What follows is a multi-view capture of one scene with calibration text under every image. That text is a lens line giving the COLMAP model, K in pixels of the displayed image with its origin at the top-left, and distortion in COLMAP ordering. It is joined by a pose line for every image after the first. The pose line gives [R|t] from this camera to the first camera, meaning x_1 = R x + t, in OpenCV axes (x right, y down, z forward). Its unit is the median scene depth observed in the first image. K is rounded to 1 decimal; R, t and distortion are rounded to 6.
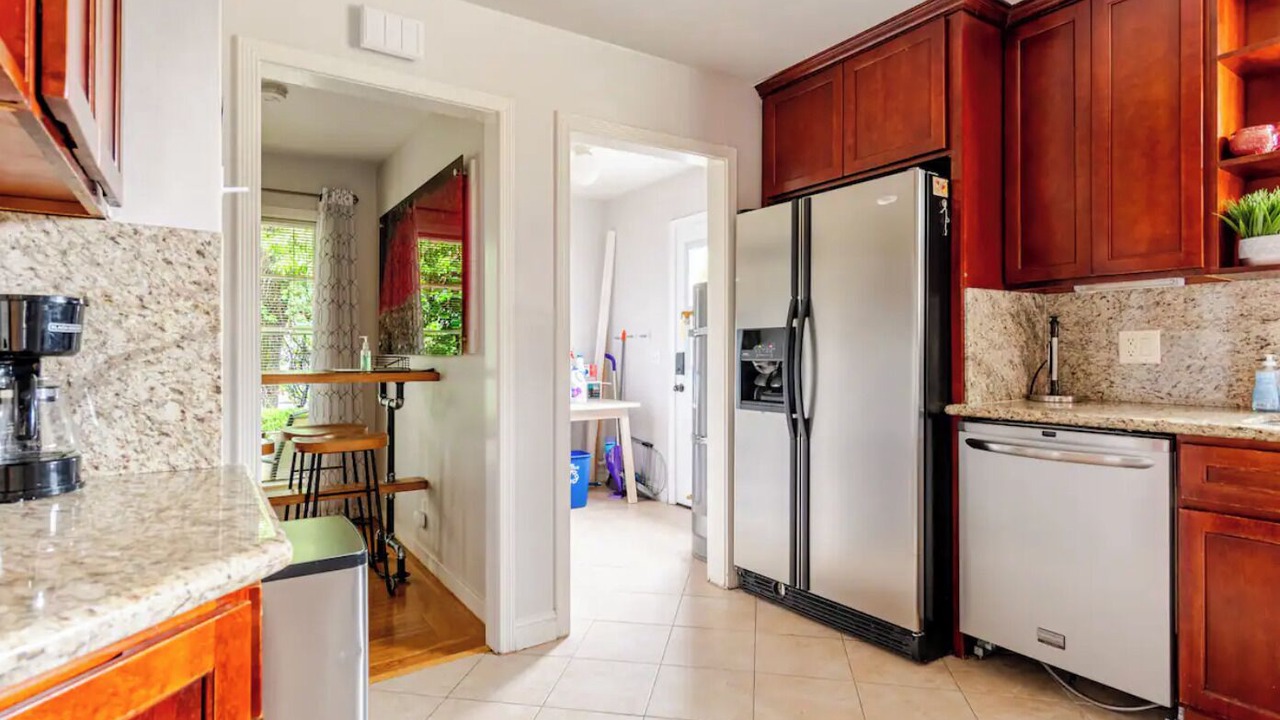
lens RADIAL K [[638.9, 0, 623.5], [0, 638.9, 348.2], [0, 0, 1]] dist [0.000620, -0.000021]
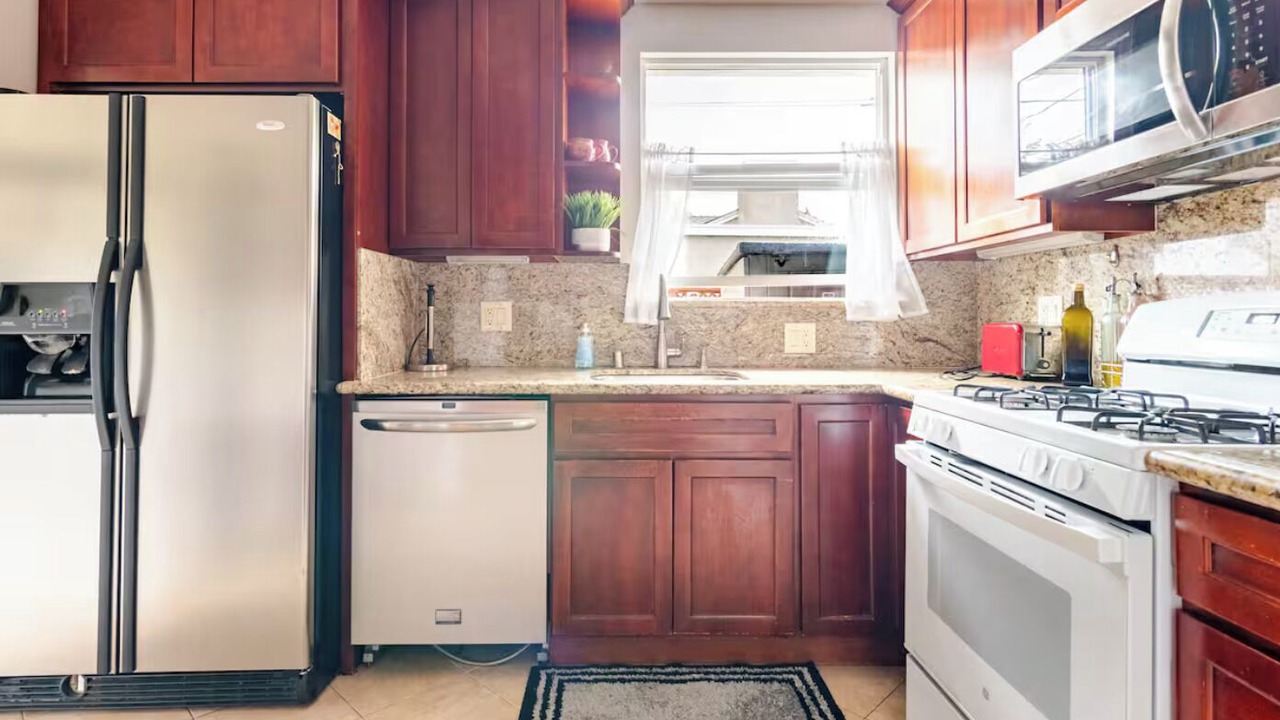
lens RADIAL K [[668.7, 0, 636.9], [0, 668.7, 312.0], [0, 0, 1]] dist [0.003985, 0.000322]
pose [[0.538394, 0.012379, 0.842602, -0.032762], [-0.007906, 0.999922, -0.009638, -0.000187], [-0.842656, -0.001473, 0.538450, 0.179407]]
